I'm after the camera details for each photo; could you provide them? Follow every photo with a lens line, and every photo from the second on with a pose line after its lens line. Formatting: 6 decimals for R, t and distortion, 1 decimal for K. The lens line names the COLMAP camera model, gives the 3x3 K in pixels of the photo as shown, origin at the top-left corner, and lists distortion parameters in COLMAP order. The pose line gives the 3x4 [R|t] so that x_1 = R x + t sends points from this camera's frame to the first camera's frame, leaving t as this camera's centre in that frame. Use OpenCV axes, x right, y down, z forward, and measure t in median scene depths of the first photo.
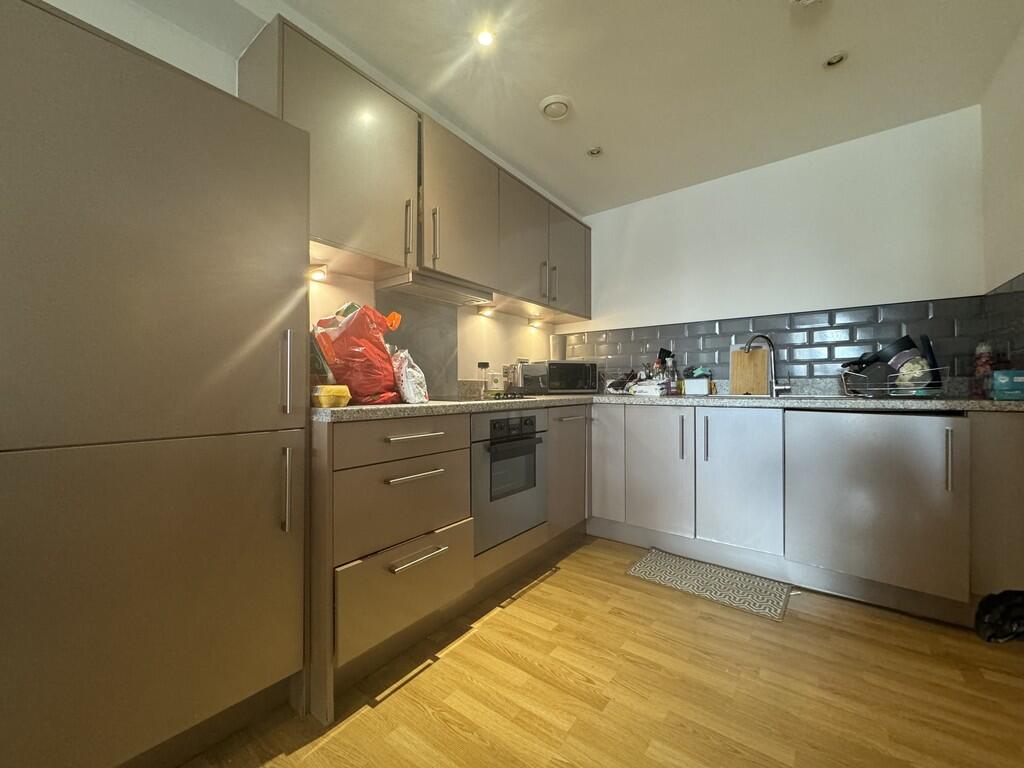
lens RADIAL K [[408.6, 0, 512.8], [0, 408.6, 382.1], [0, 0, 1]] dist [0.001069, 0.000179]
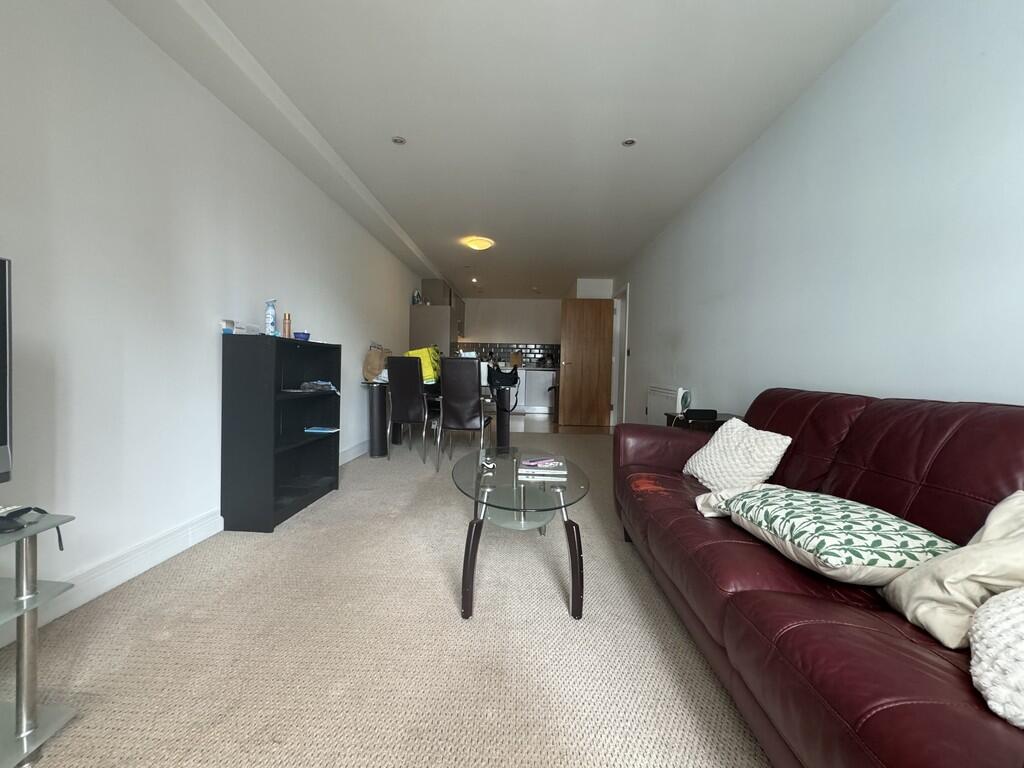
lens RADIAL K [[408.6, 0, 512.8], [0, 408.6, 382.1], [0, 0, 1]] dist [0.001069, 0.000179]
pose [[0.828005, 0.010871, 0.560615, -1.790255], [-0.034573, 0.998900, 0.031693, 0.066174], [-0.559653, -0.045624, 0.827470, -2.404562]]
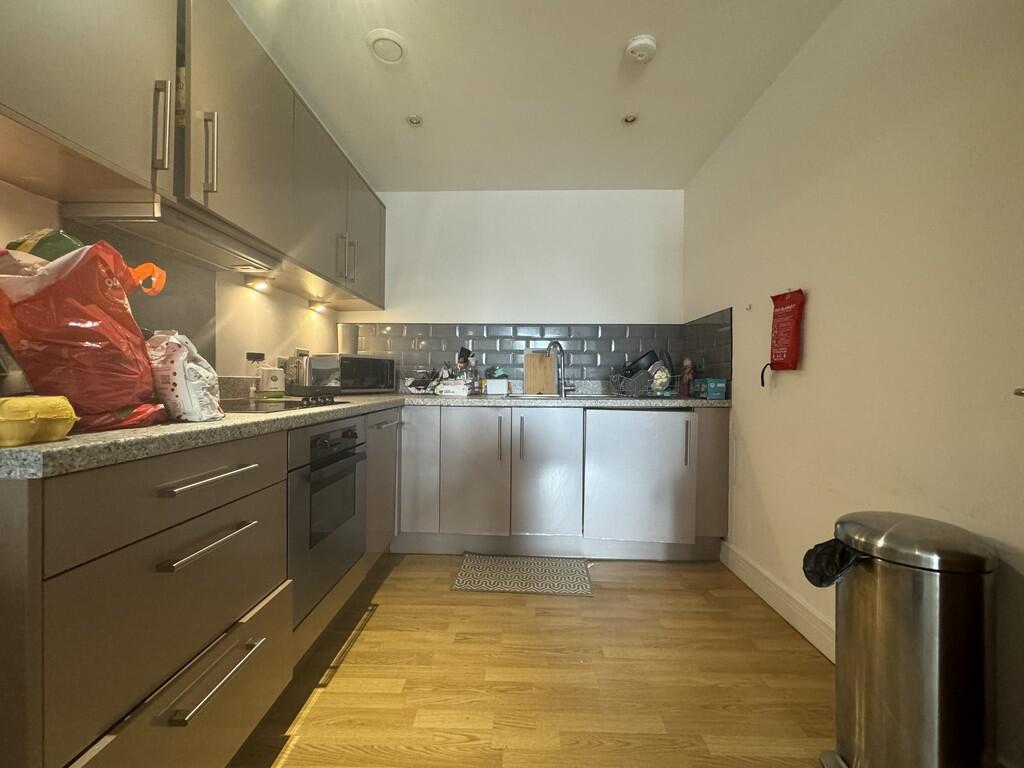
lens RADIAL K [[408.6, 0, 512.8], [0, 408.6, 382.1], [0, 0, 1]] dist [0.001069, 0.000179]
pose [[0.811720, 0.007861, 0.583994, -0.173368], [-0.016688, 0.999813, 0.009736, -0.015230], [-0.583808, -0.017649, 0.811700, 0.189916]]
